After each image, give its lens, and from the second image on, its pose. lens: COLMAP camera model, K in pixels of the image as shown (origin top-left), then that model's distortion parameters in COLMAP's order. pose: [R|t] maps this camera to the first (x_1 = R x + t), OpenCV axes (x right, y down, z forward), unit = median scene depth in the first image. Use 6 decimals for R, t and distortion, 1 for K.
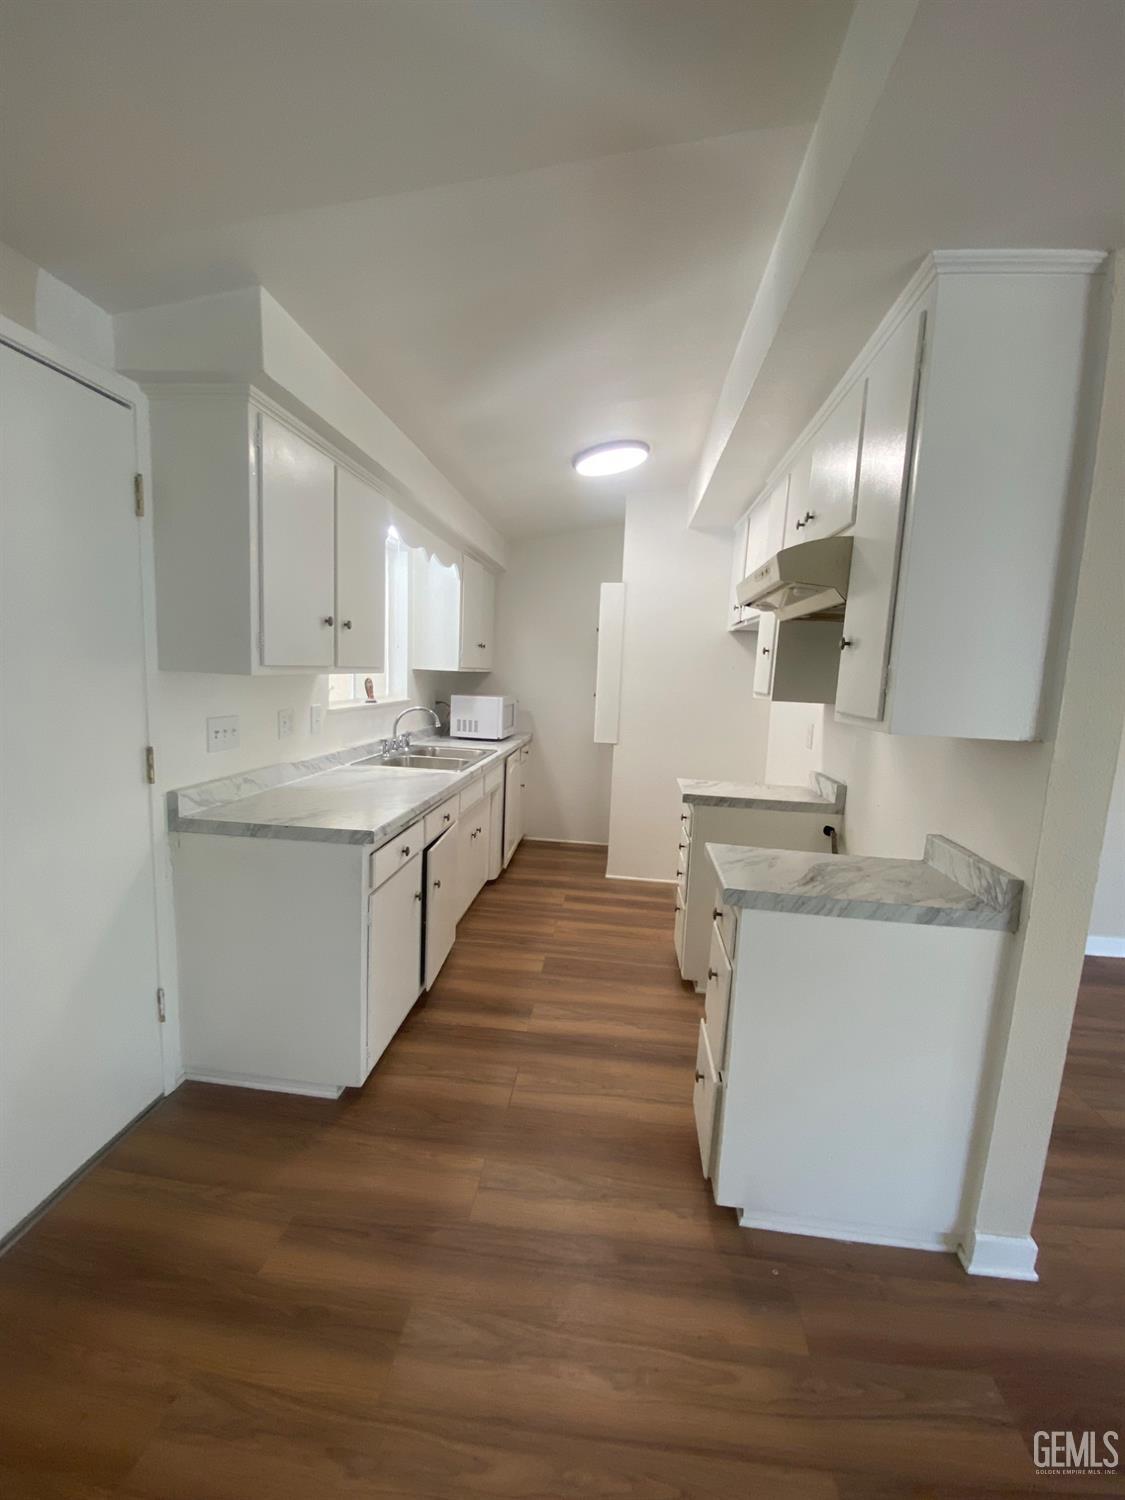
lens RADIAL K [[607.4, 0, 562.5], [0, 607.4, 750.0], [0, 0, 1]] dist [0.035192, -0.028581]
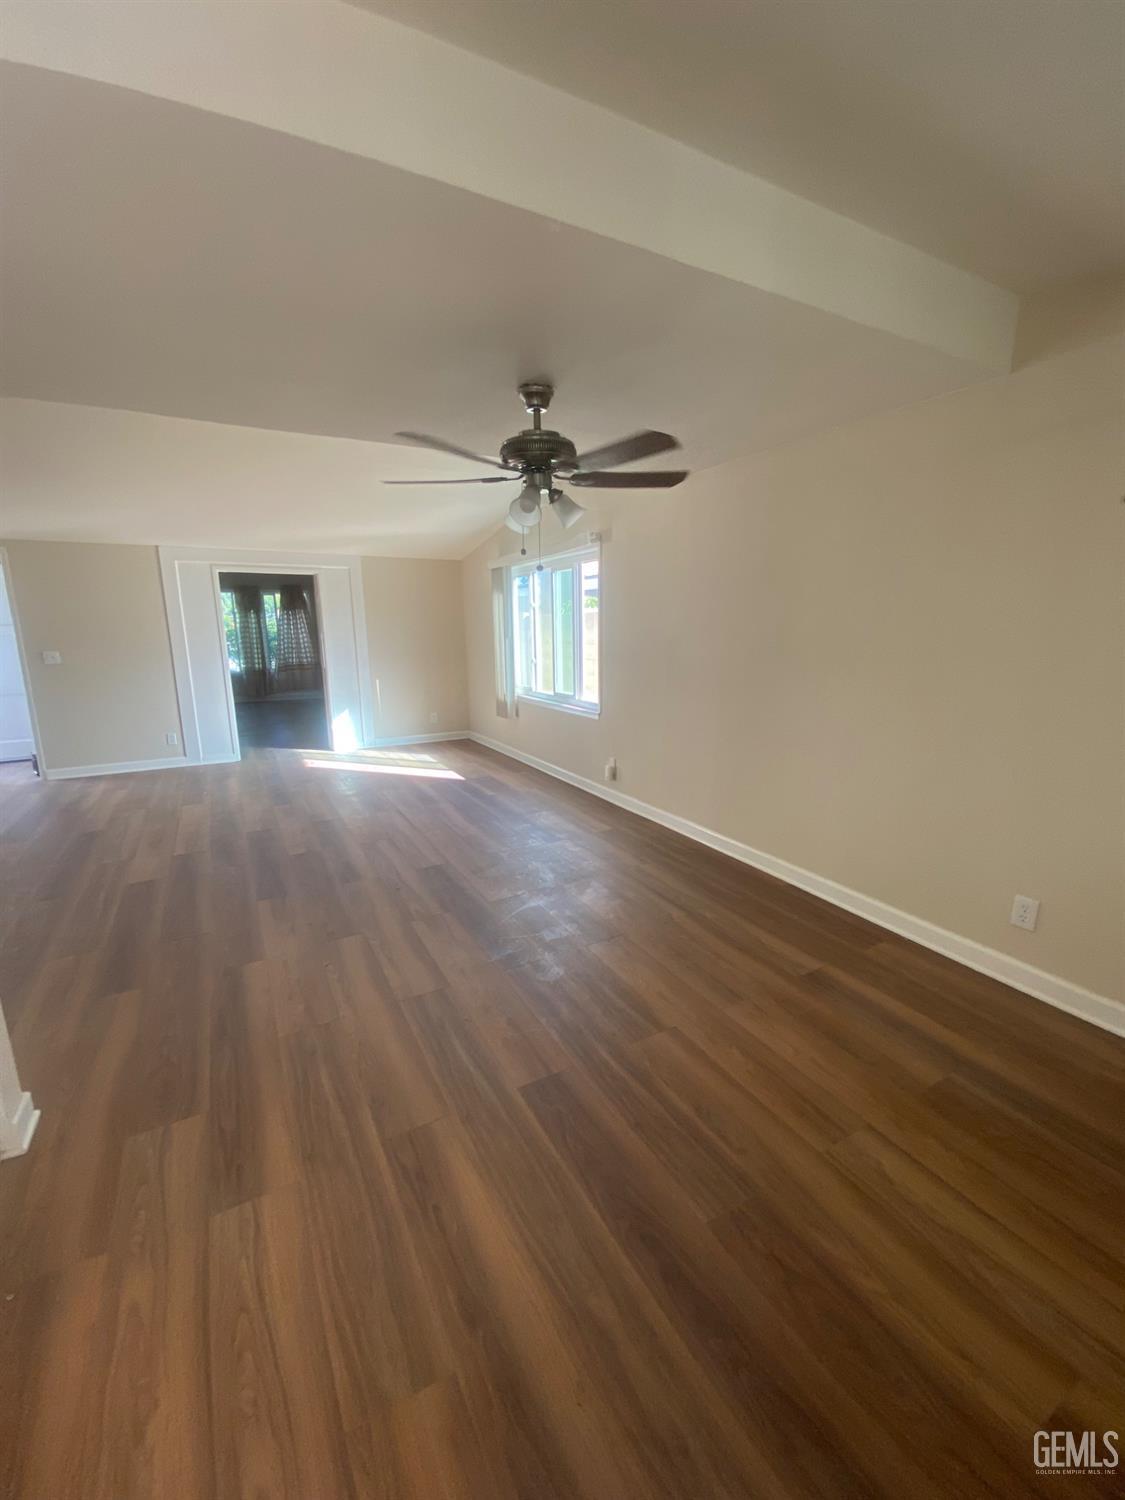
lens RADIAL K [[607.4, 0, 562.5], [0, 607.4, 750.0], [0, 0, 1]] dist [0.035192, -0.028581]
pose [[-0.568941, -0.208744, 0.795445, -0.322812], [0.096534, 0.943610, 0.316672, -0.051395], [-0.816693, 0.256955, -0.516707, 0.293504]]
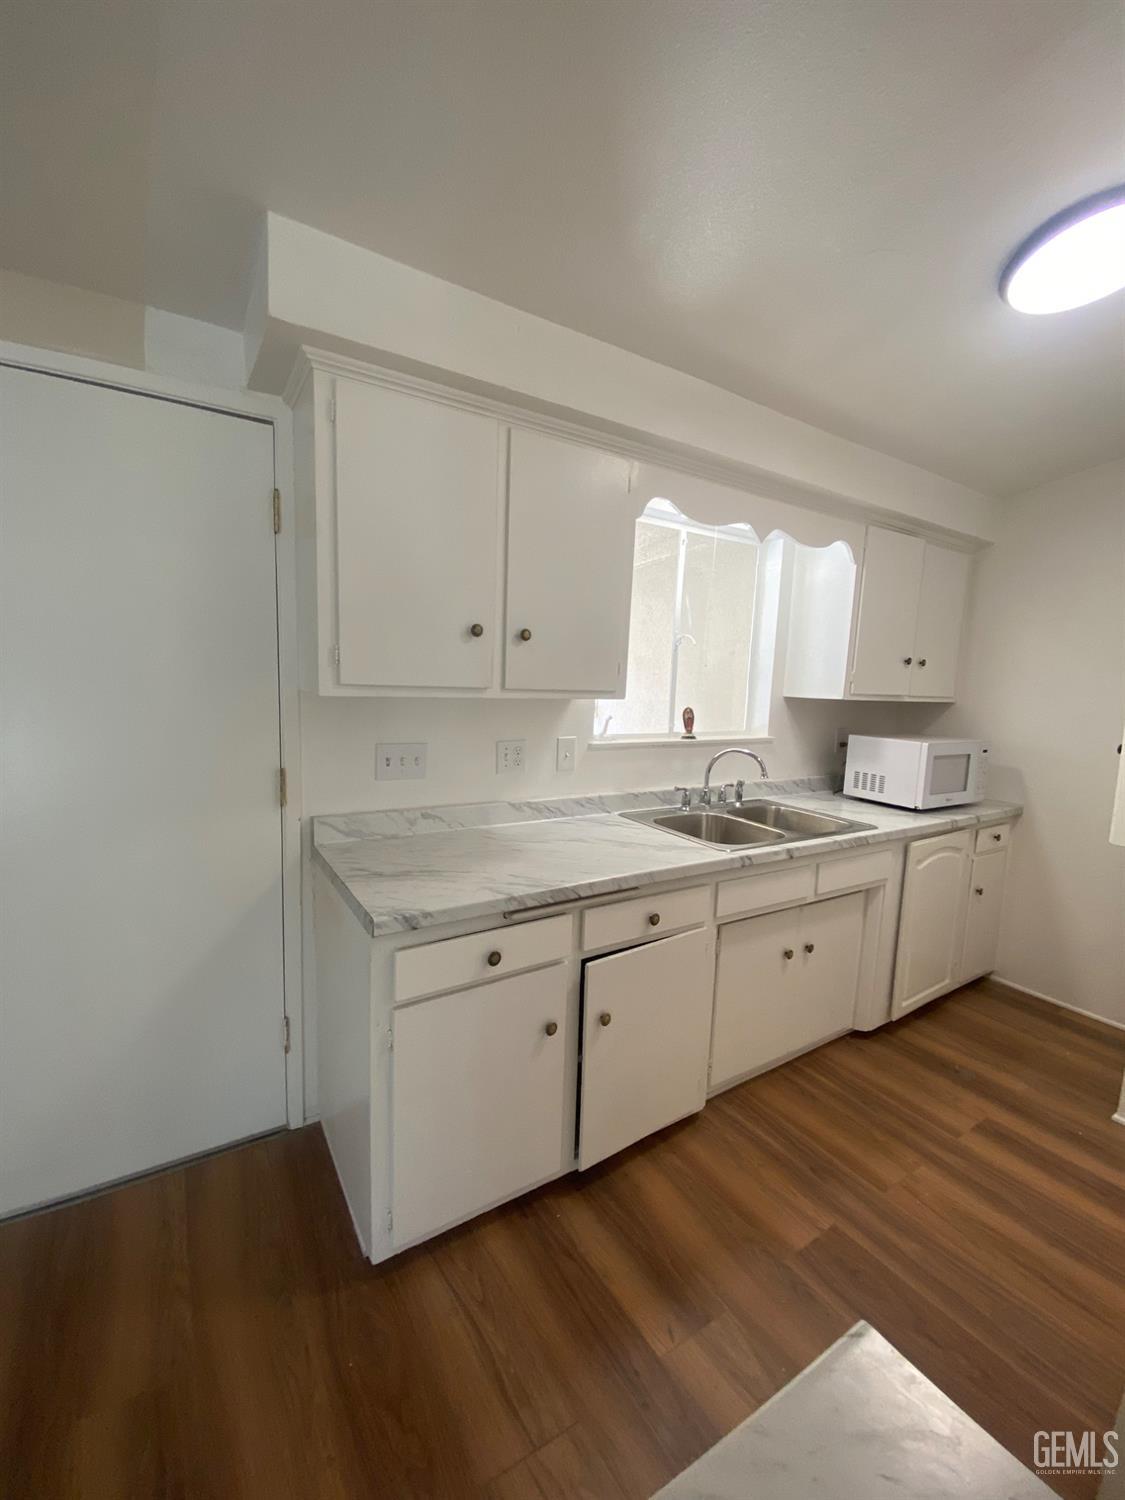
lens RADIAL K [[607.4, 0, 562.5], [0, 607.4, 750.0], [0, 0, 1]] dist [0.035192, -0.028581]
pose [[0.622283, 0.071123, -0.779555, 0.222836], [-0.113427, 0.993546, 0.000103, -0.052373], [0.774531, 0.088359, 0.626334, 0.453712]]
